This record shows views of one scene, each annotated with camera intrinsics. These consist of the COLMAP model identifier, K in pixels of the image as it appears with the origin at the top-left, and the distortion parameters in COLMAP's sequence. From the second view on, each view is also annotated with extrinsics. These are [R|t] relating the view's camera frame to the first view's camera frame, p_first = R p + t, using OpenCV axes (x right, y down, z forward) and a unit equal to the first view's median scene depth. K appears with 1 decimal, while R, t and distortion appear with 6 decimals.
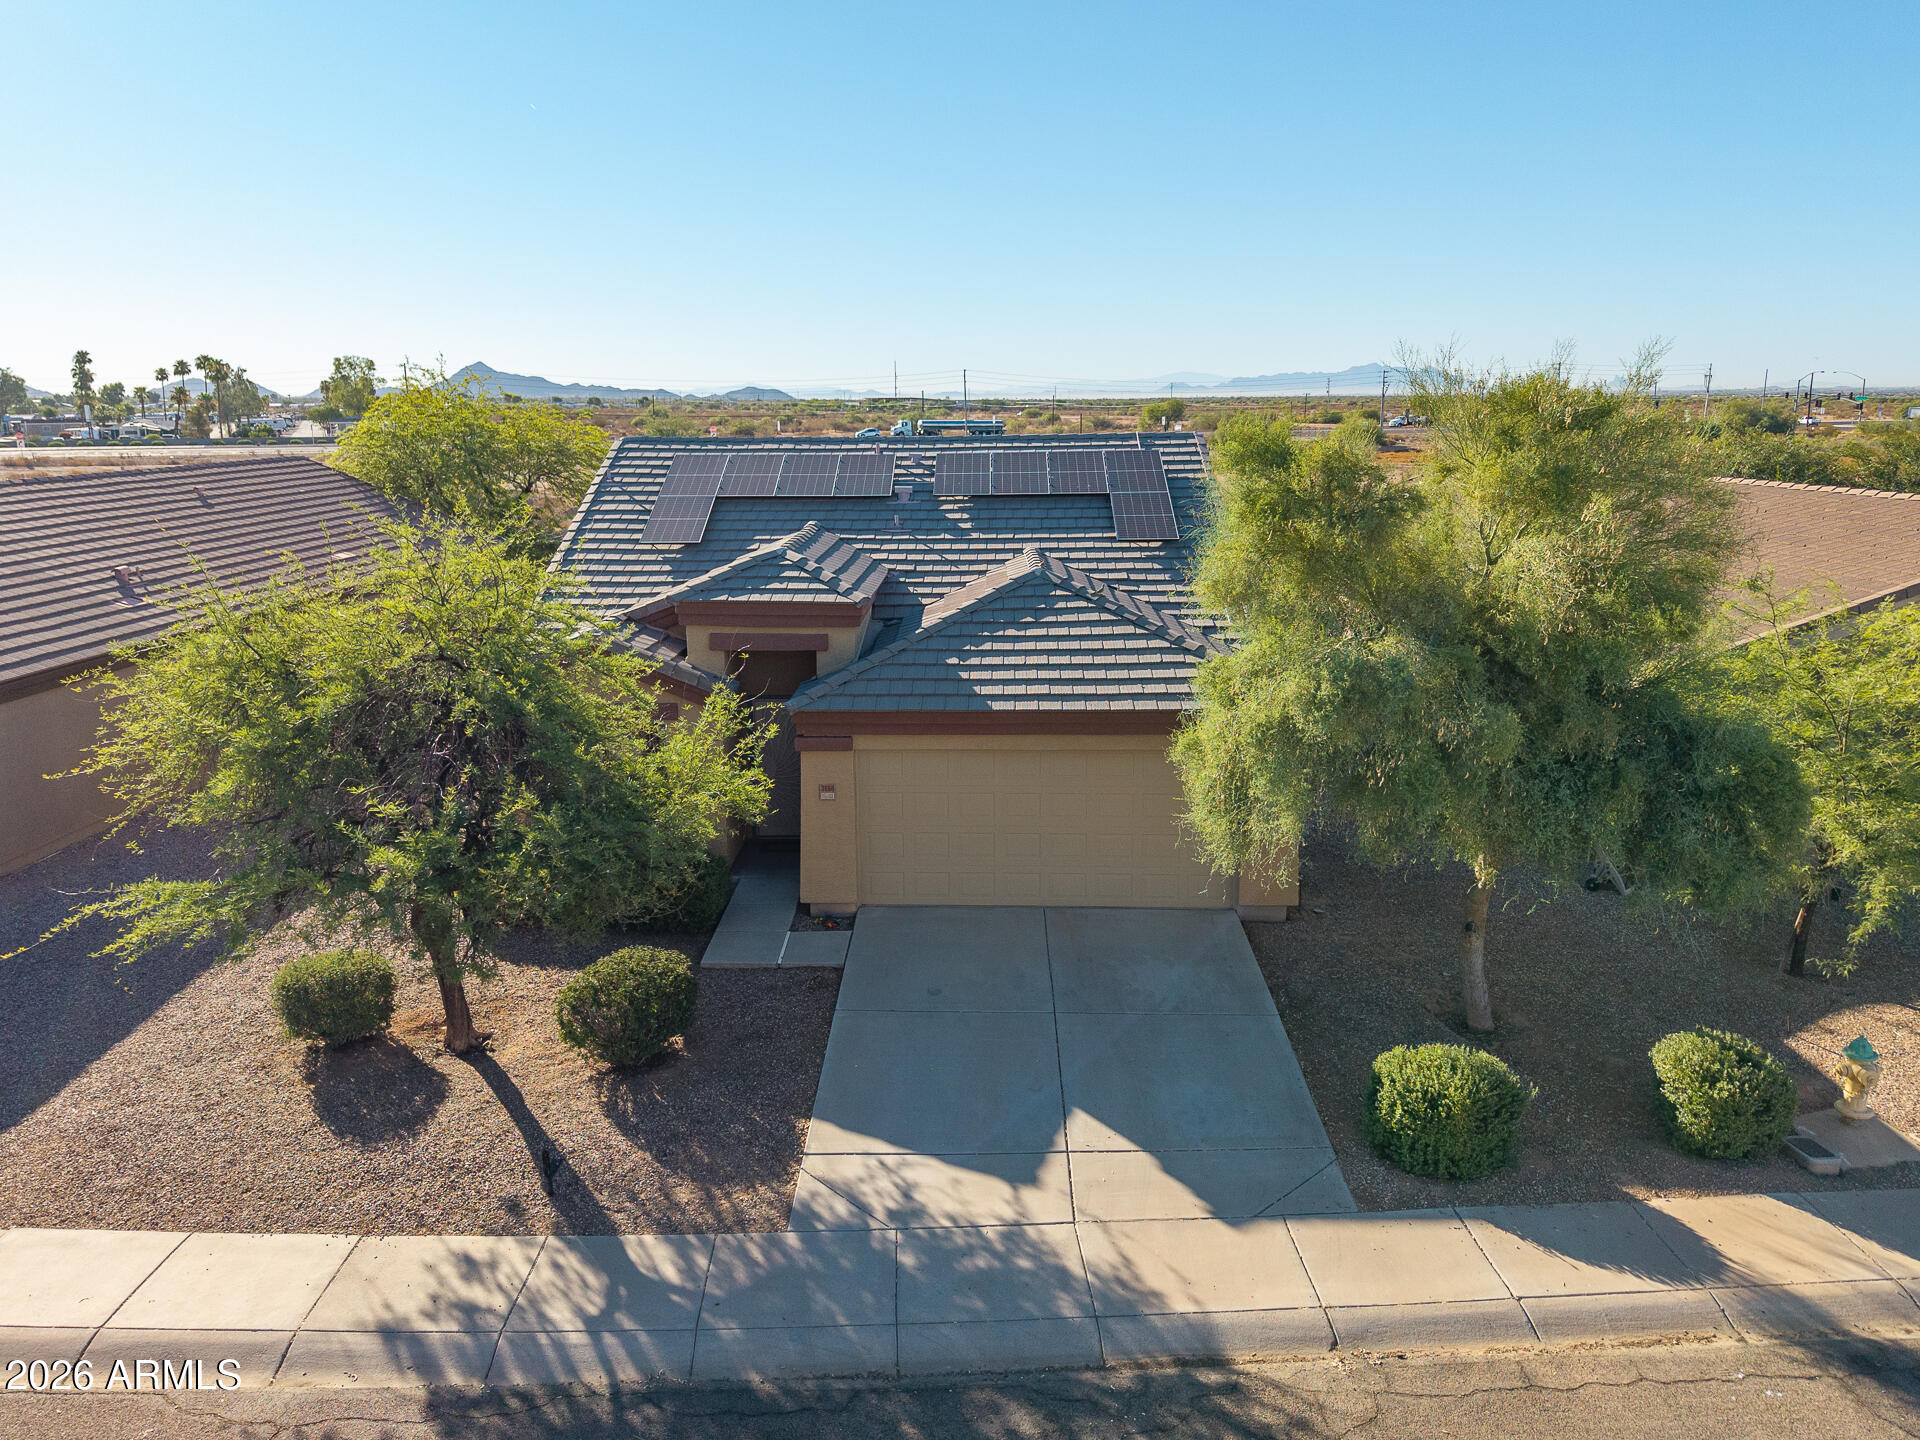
lens RADIAL K [[1426.7, 0, 942.3], [0, 1426.7, 668.2], [0, 0, 1]] dist [0.011524, -0.002790]
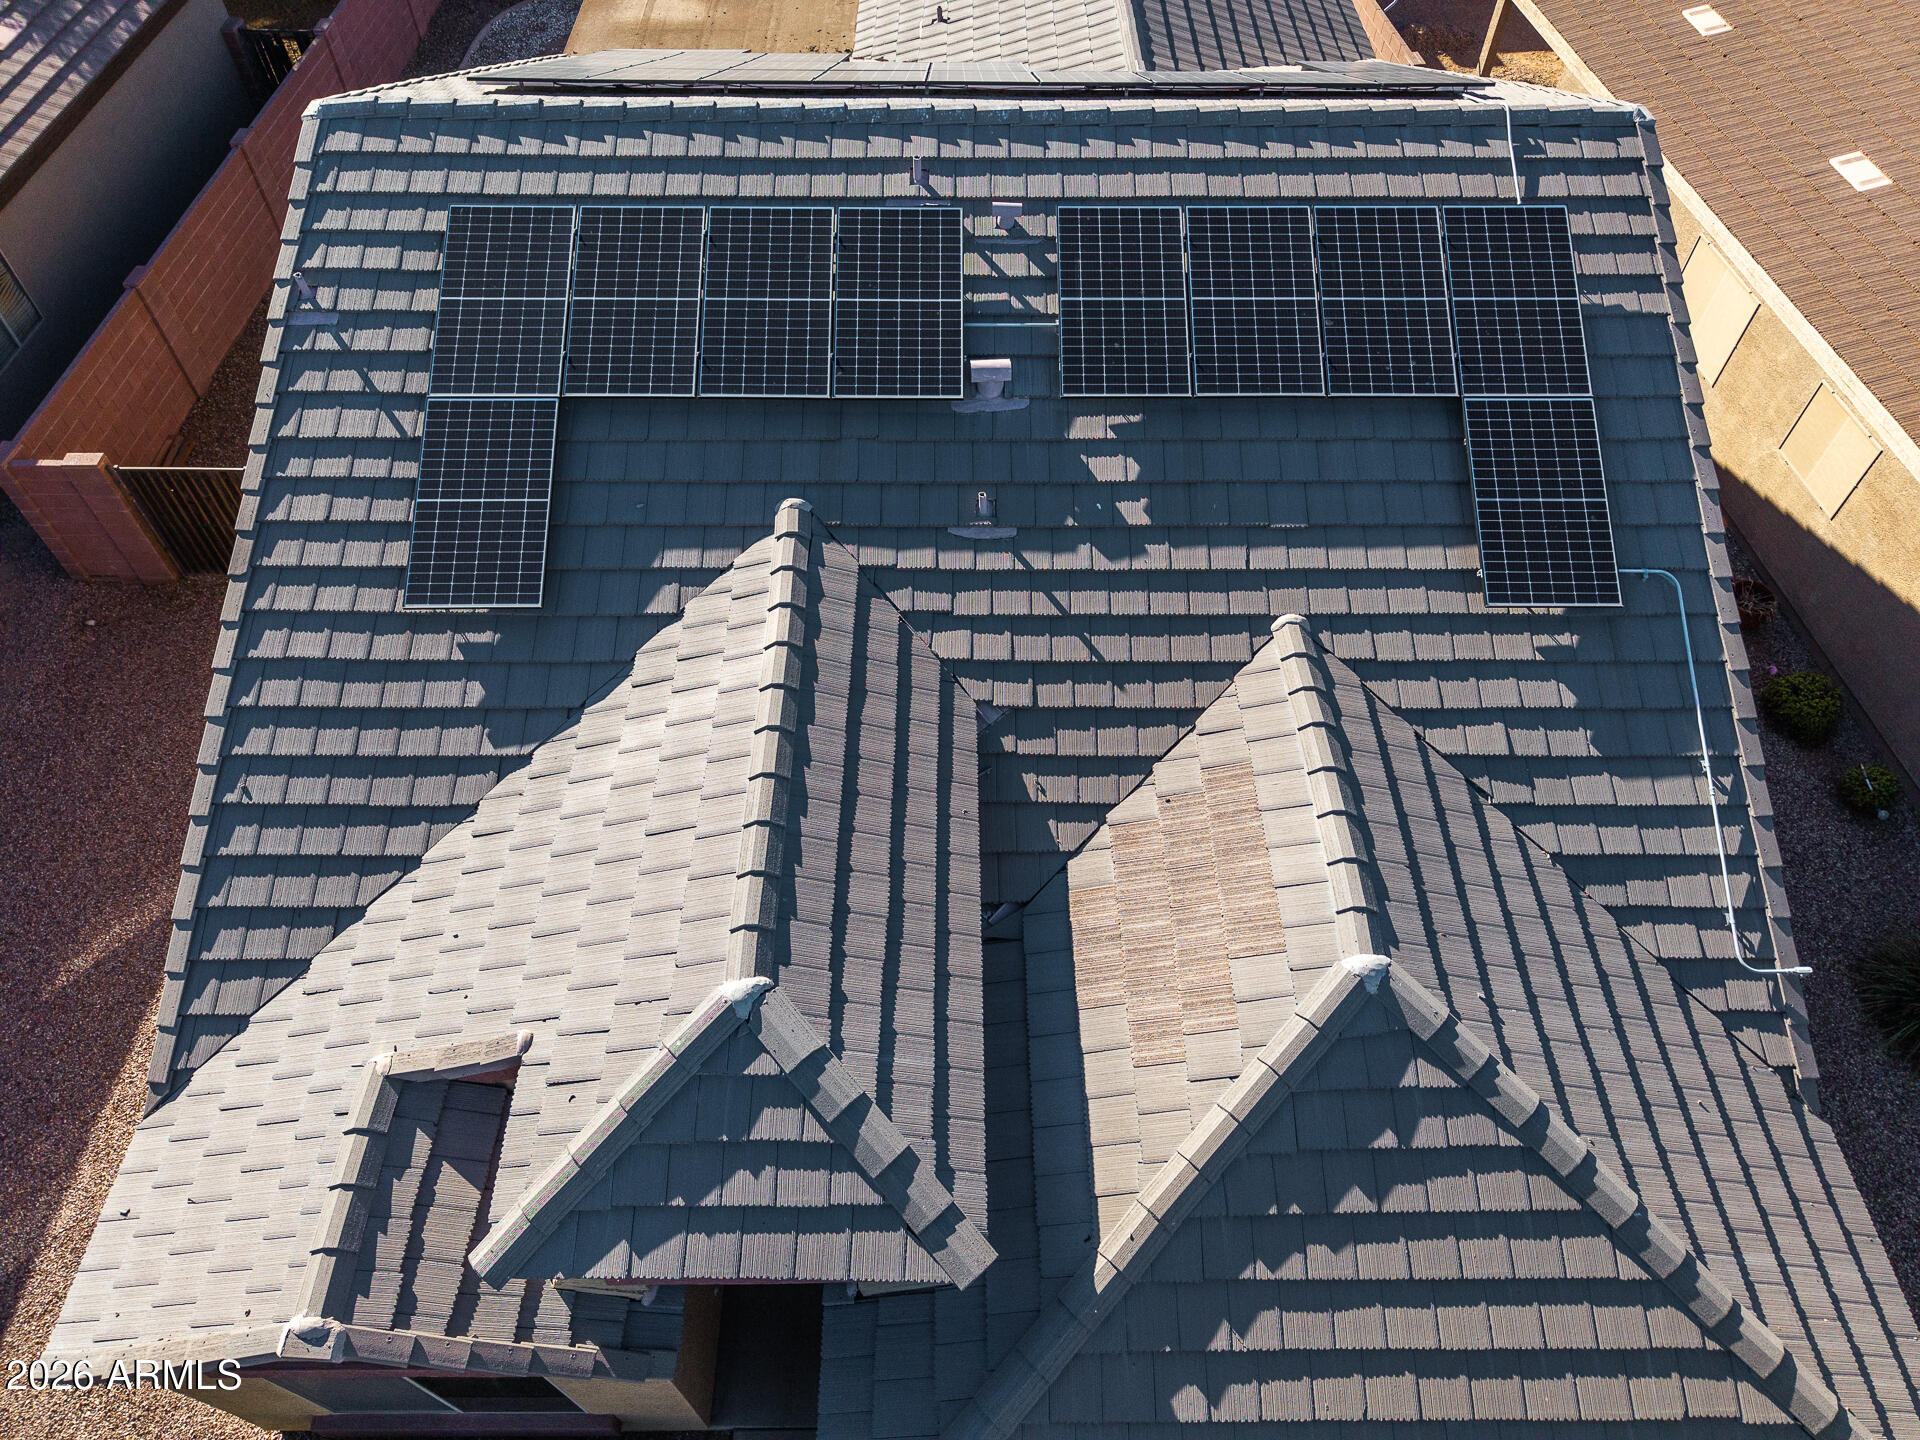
lens RADIAL K [[1284.0, 0, 959.9], [0, 1284.0, 696.5], [0, 0, 1]] dist [0.031188, -0.032450]
pose [[0.999291, -0.020289, 0.031713, -0.094286], [-0.005233, 0.759331, 0.650684, -0.567342], [-0.037283, -0.650389, 0.758686, 1.173340]]
